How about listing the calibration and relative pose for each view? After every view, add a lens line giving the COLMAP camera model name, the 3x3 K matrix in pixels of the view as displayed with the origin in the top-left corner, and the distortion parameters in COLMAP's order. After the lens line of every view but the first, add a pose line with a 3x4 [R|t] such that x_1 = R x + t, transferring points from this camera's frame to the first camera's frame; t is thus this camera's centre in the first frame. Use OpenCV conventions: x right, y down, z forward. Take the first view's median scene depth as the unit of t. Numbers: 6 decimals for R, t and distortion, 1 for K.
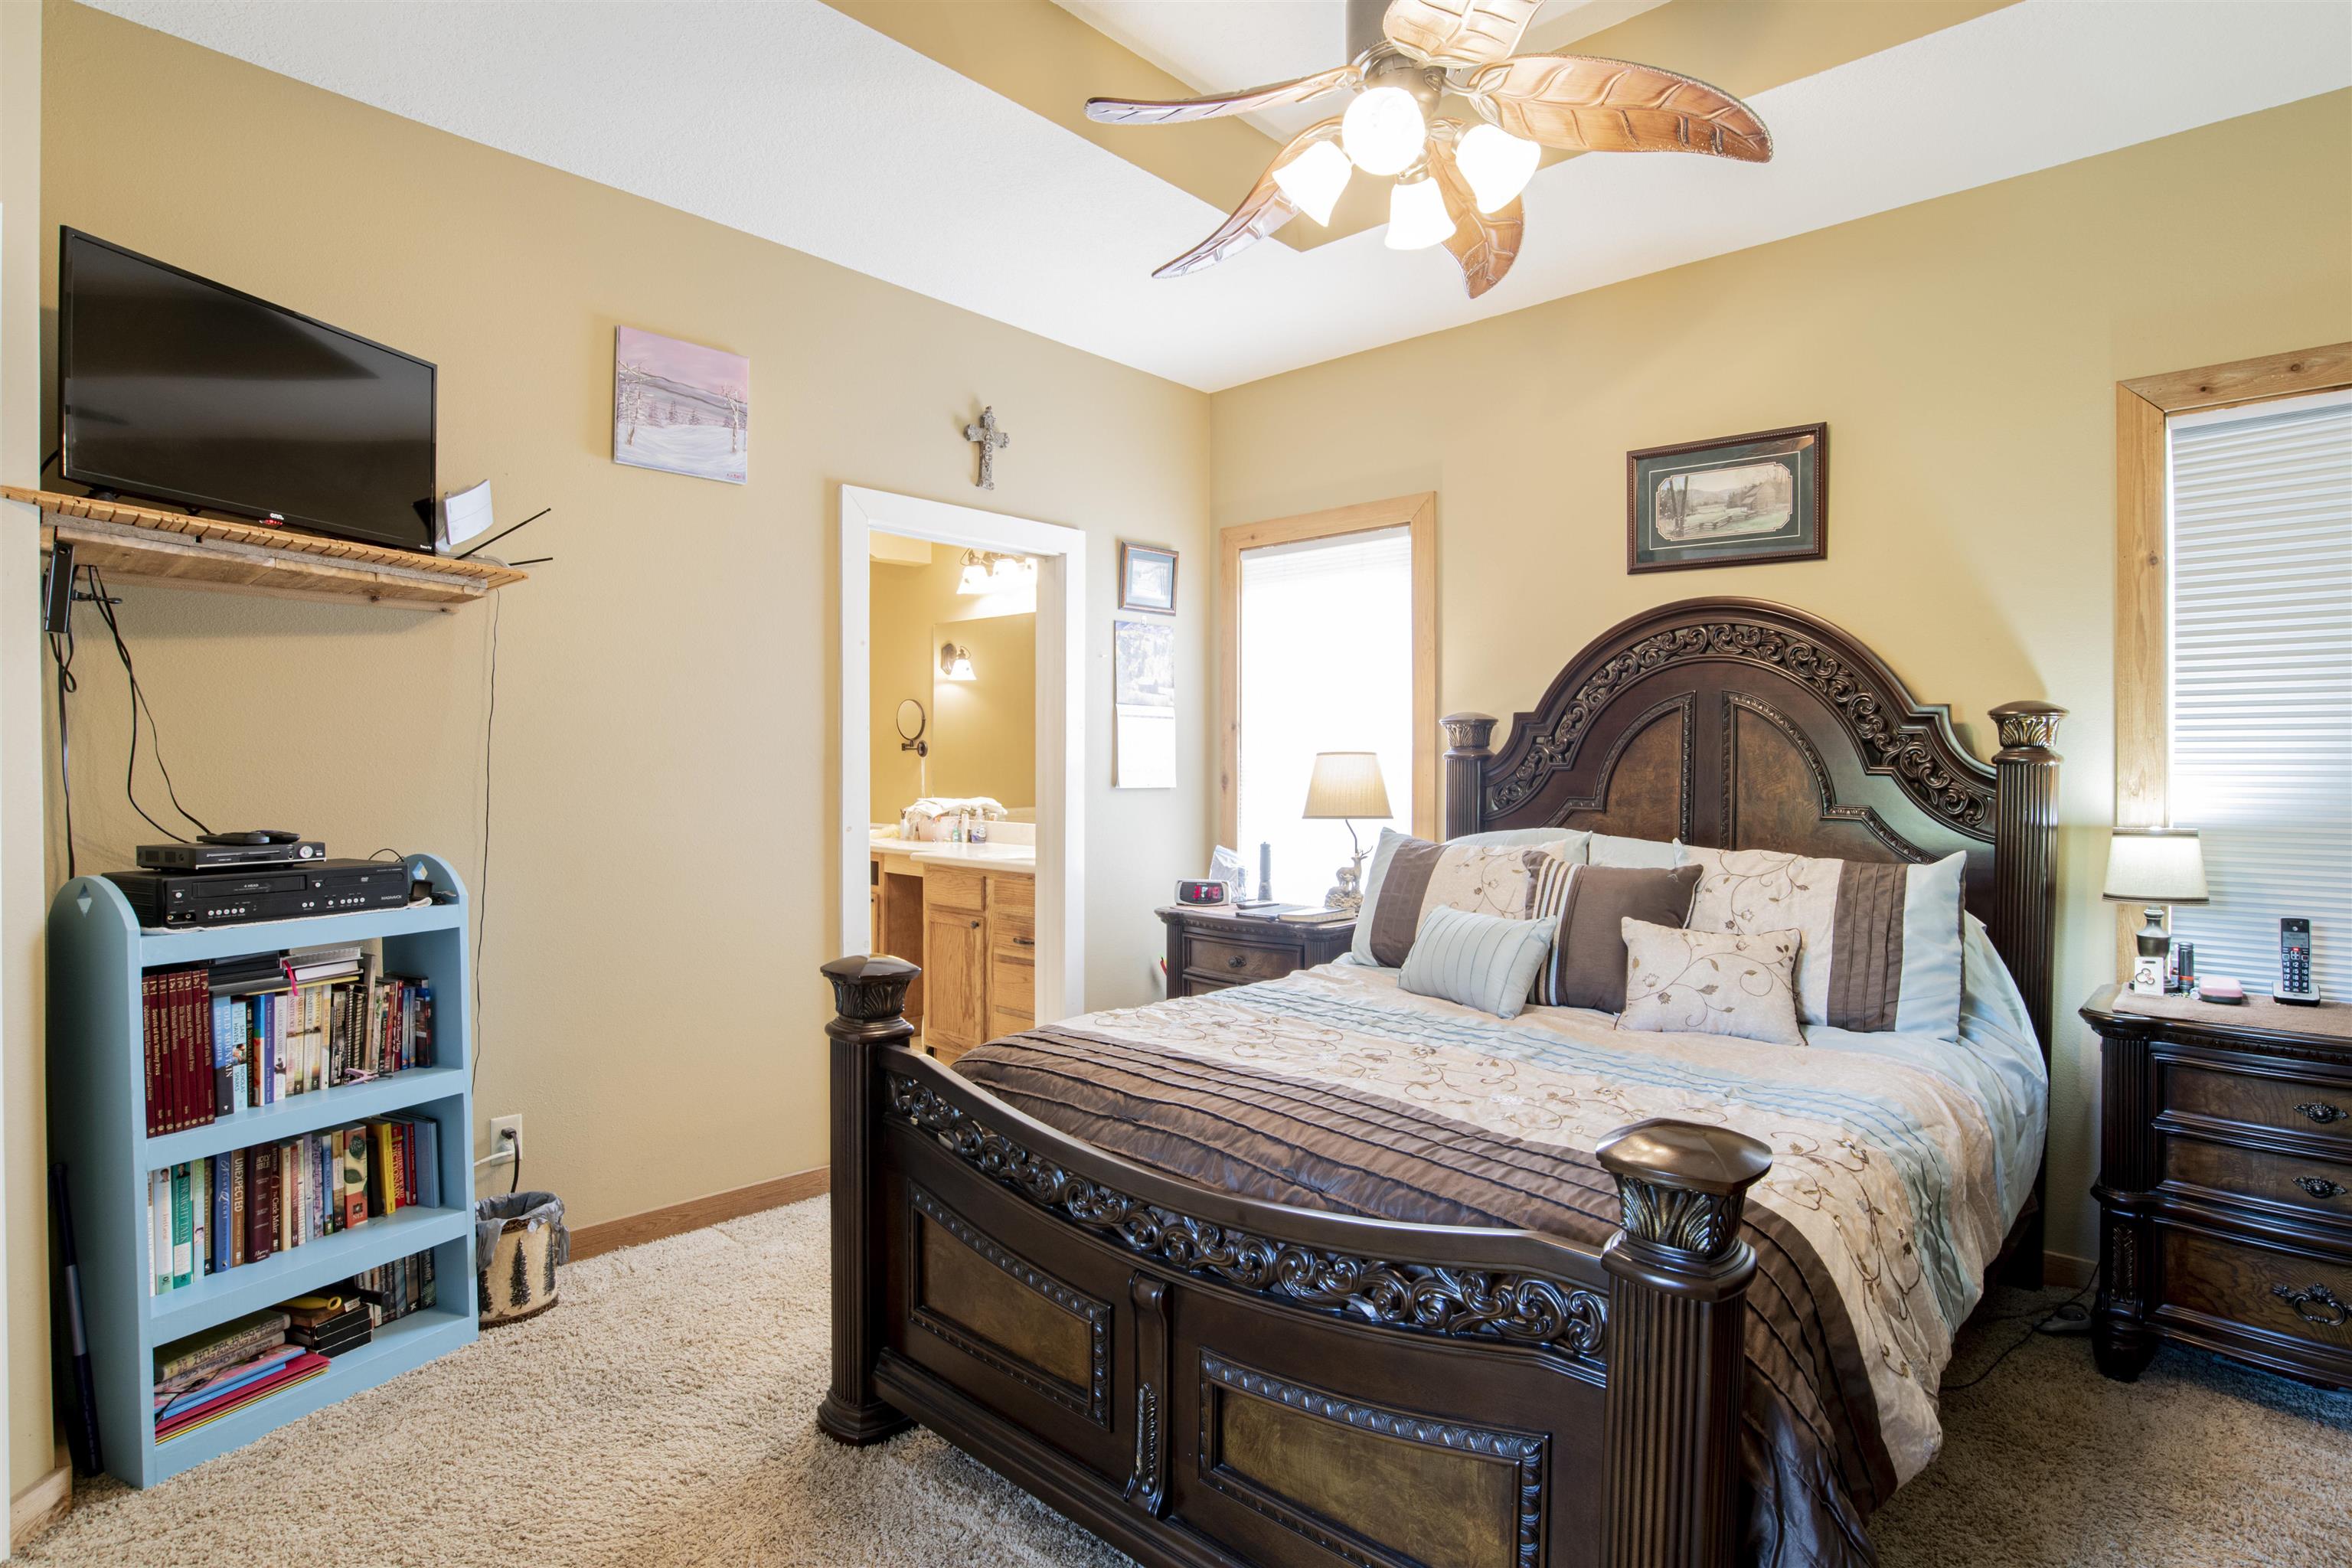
lens RADIAL K [[1203.8, 0, 1190.4], [0, 1203.8, 776.5], [0, 0, 1]] dist [-0.072566, 0.031093]
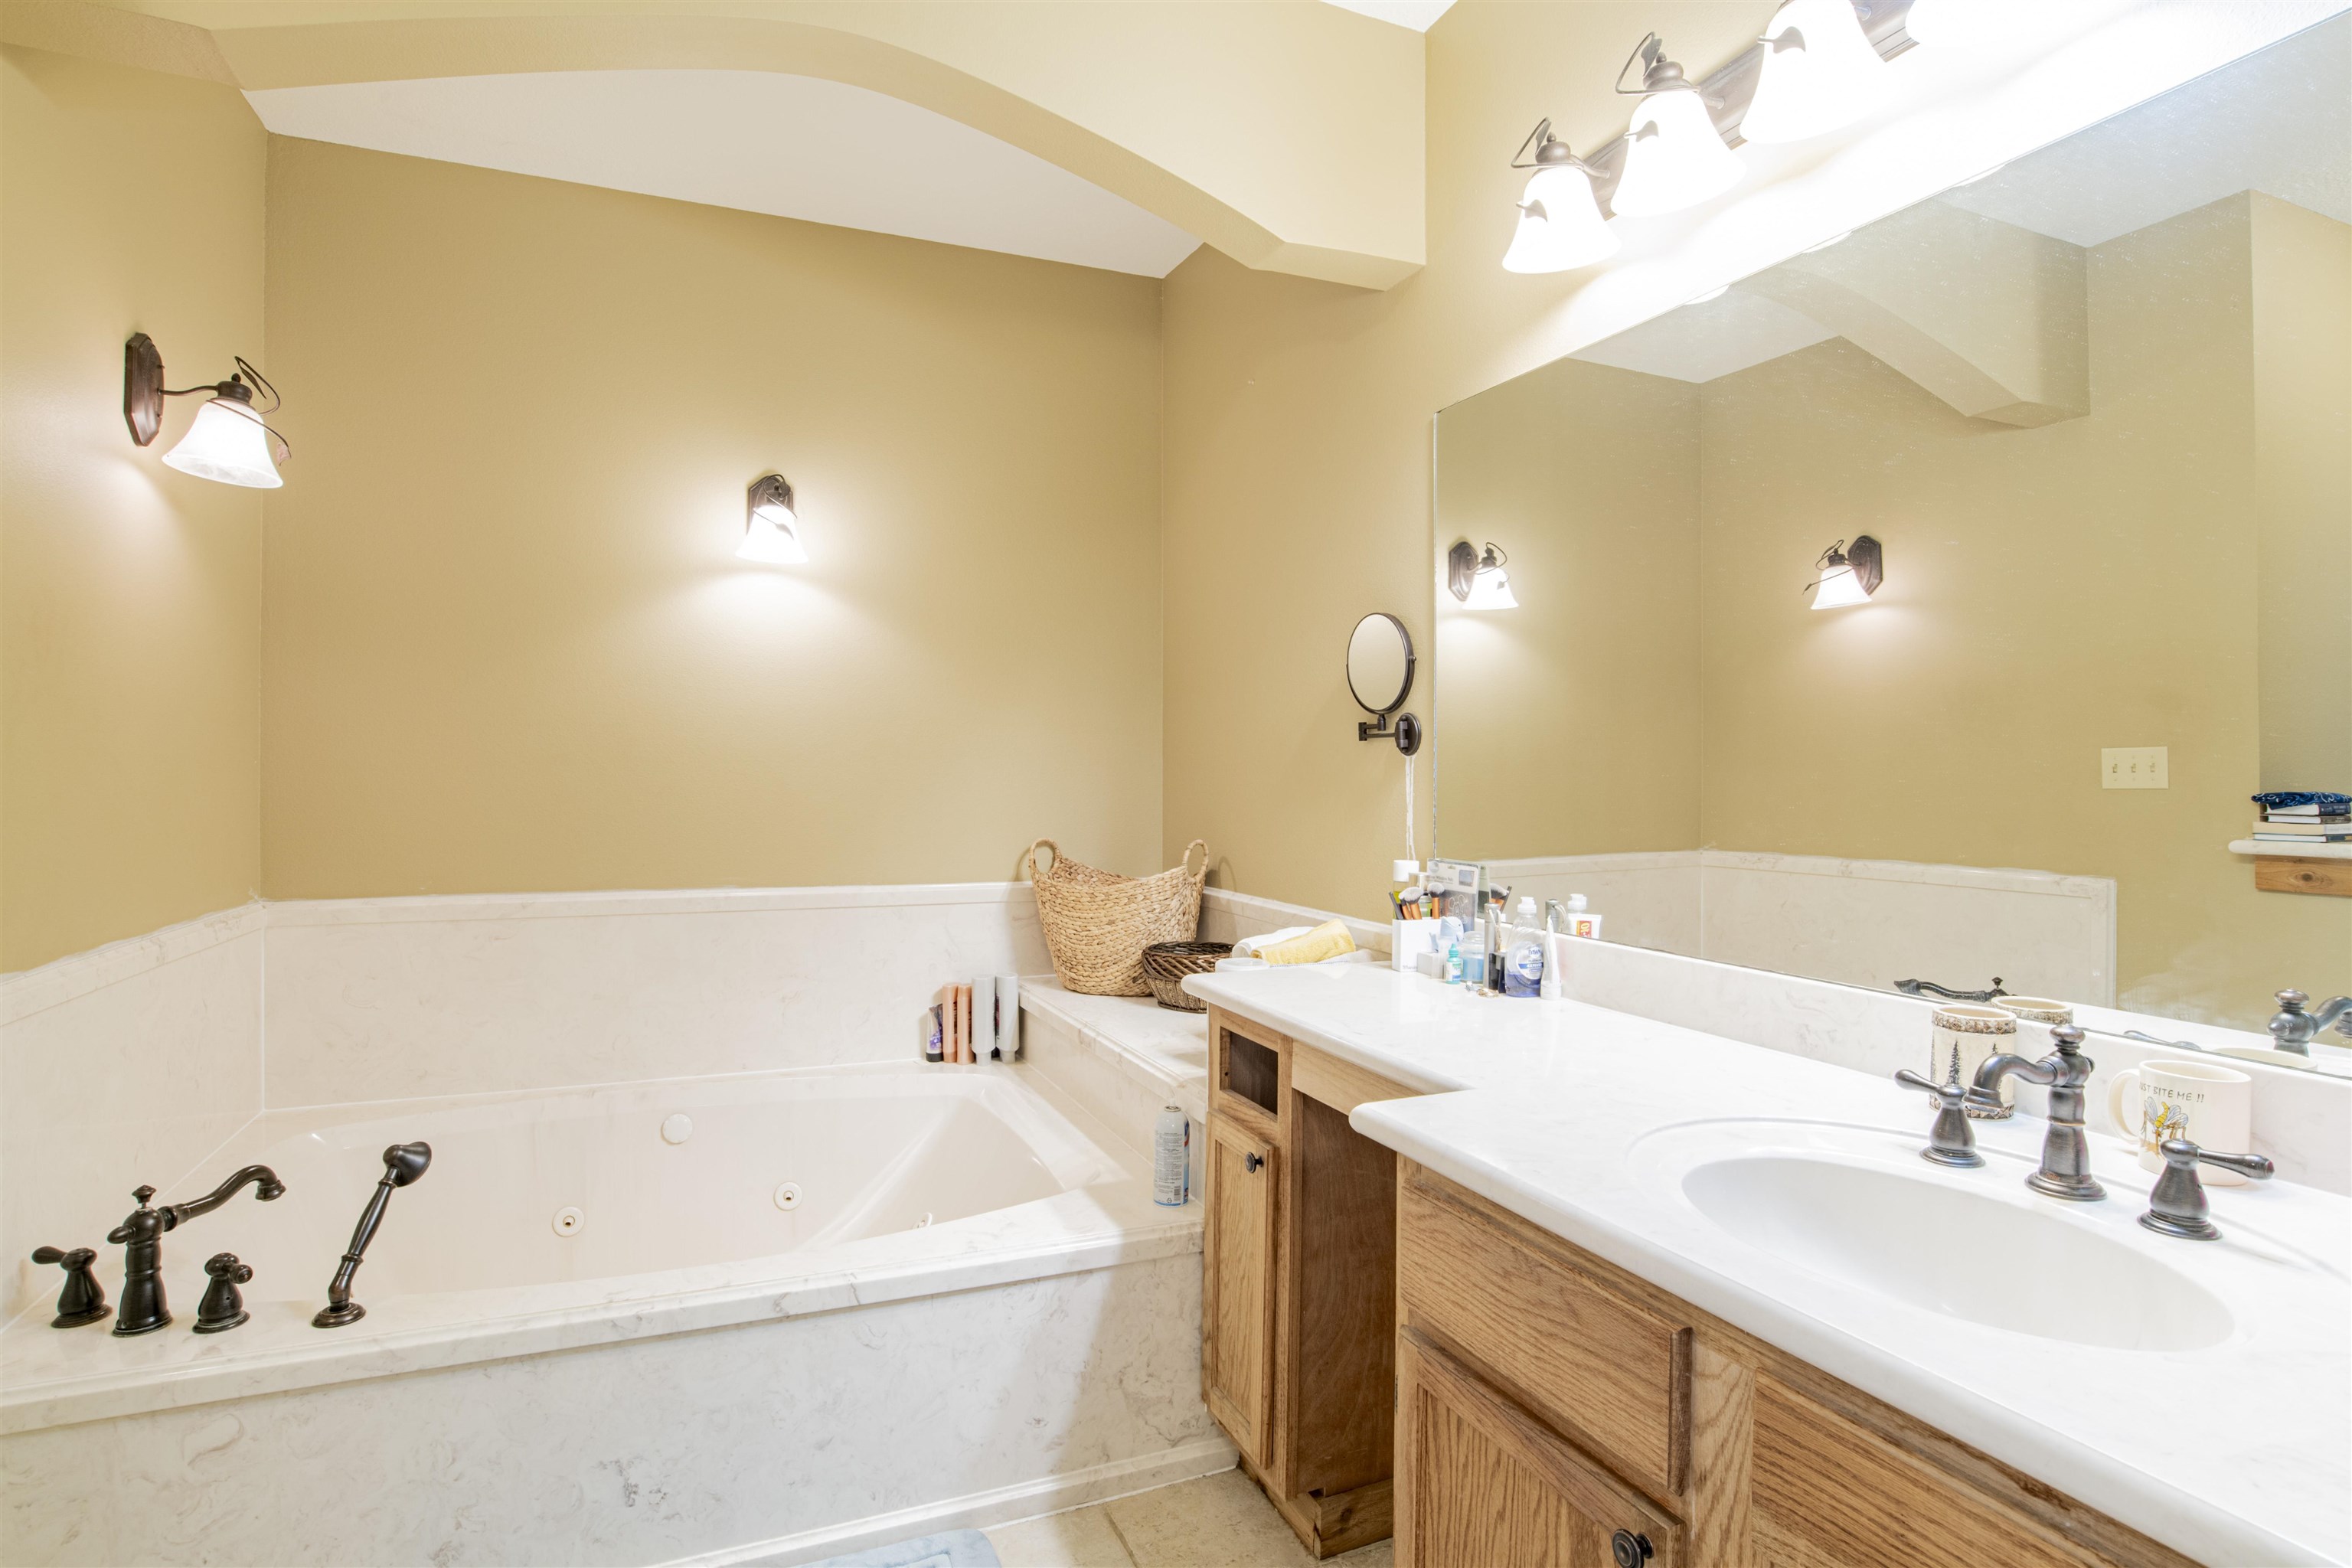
lens RADIAL K [[1203.8, 0, 1190.4], [0, 1203.8, 776.5], [0, 0, 1]] dist [-0.072566, 0.031093]
pose [[0.917559, 0.002198, -0.397593, -0.233279], [-0.004878, 0.999972, -0.005727, -0.011789], [0.397569, 0.007195, 0.917544, 1.076391]]
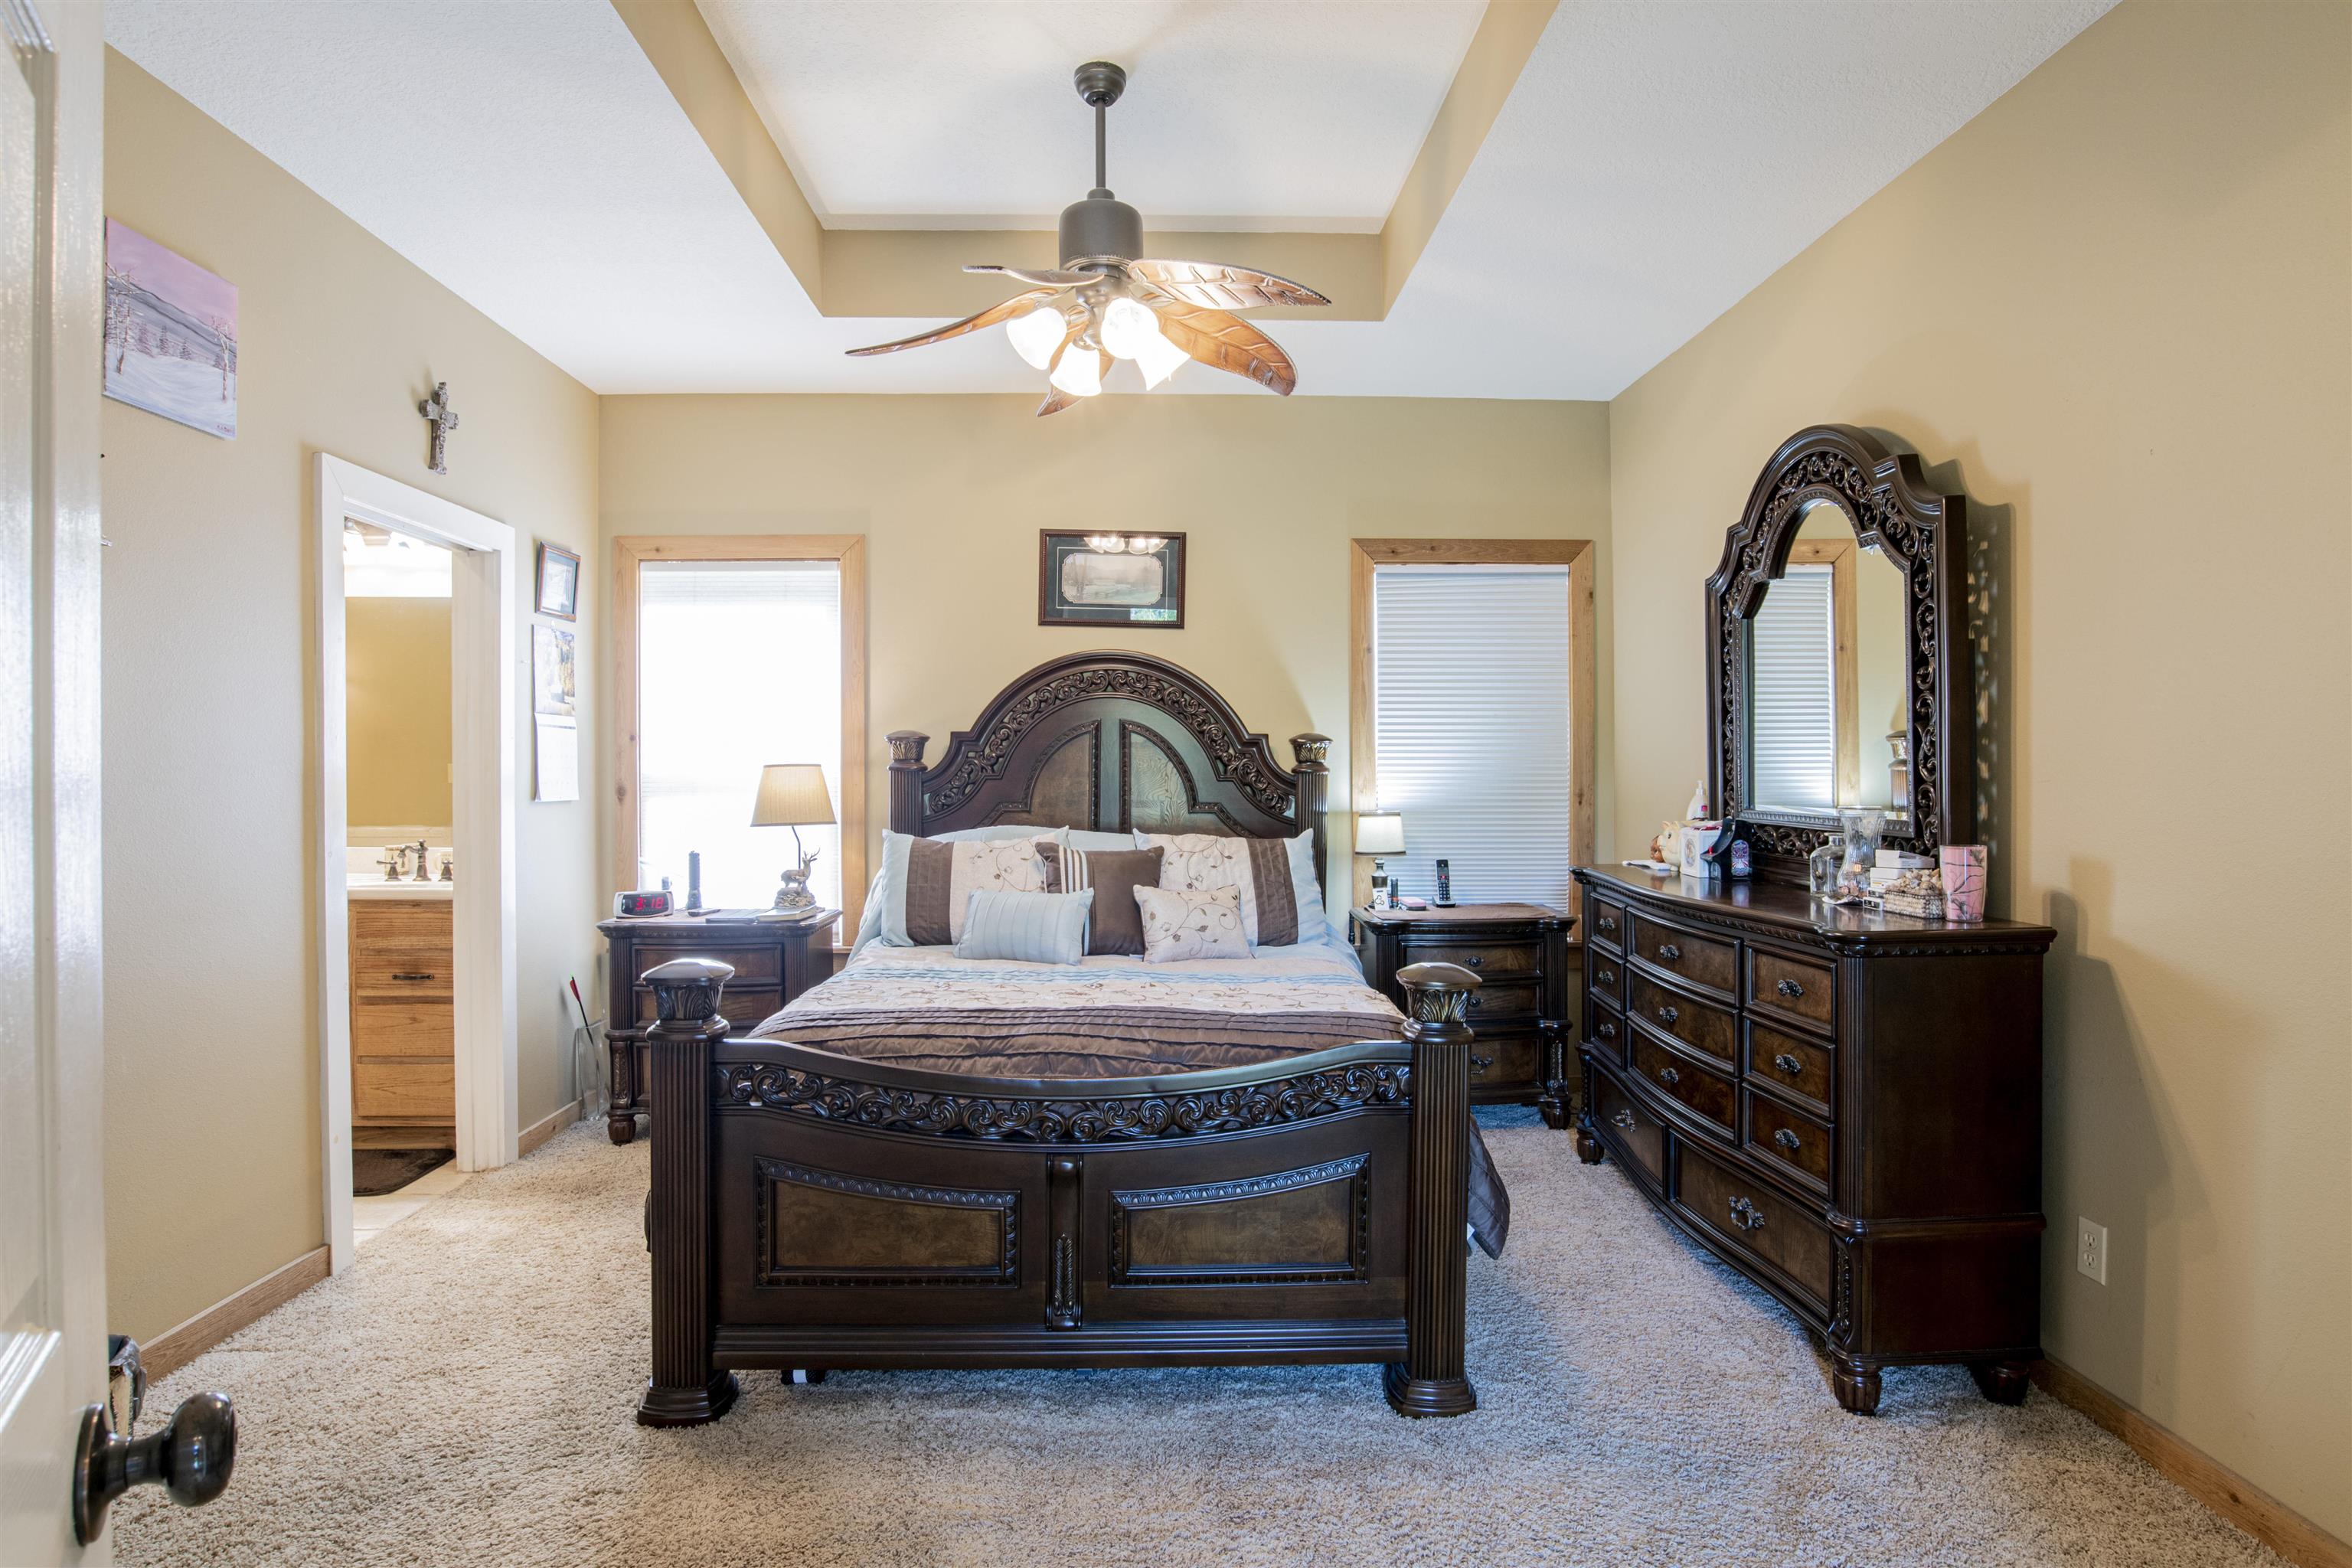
lens RADIAL K [[1249.9, 0, 1191.7], [0, 1249.9, 780.8], [0, 0, 1]] dist [-0.069830, 0.032388]
pose [[0.704632, -0.009298, 0.709512, -0.489464], [0.010129, 0.999944, 0.003045, -0.005834], [-0.709500, 0.005040, 0.704687, -0.058068]]
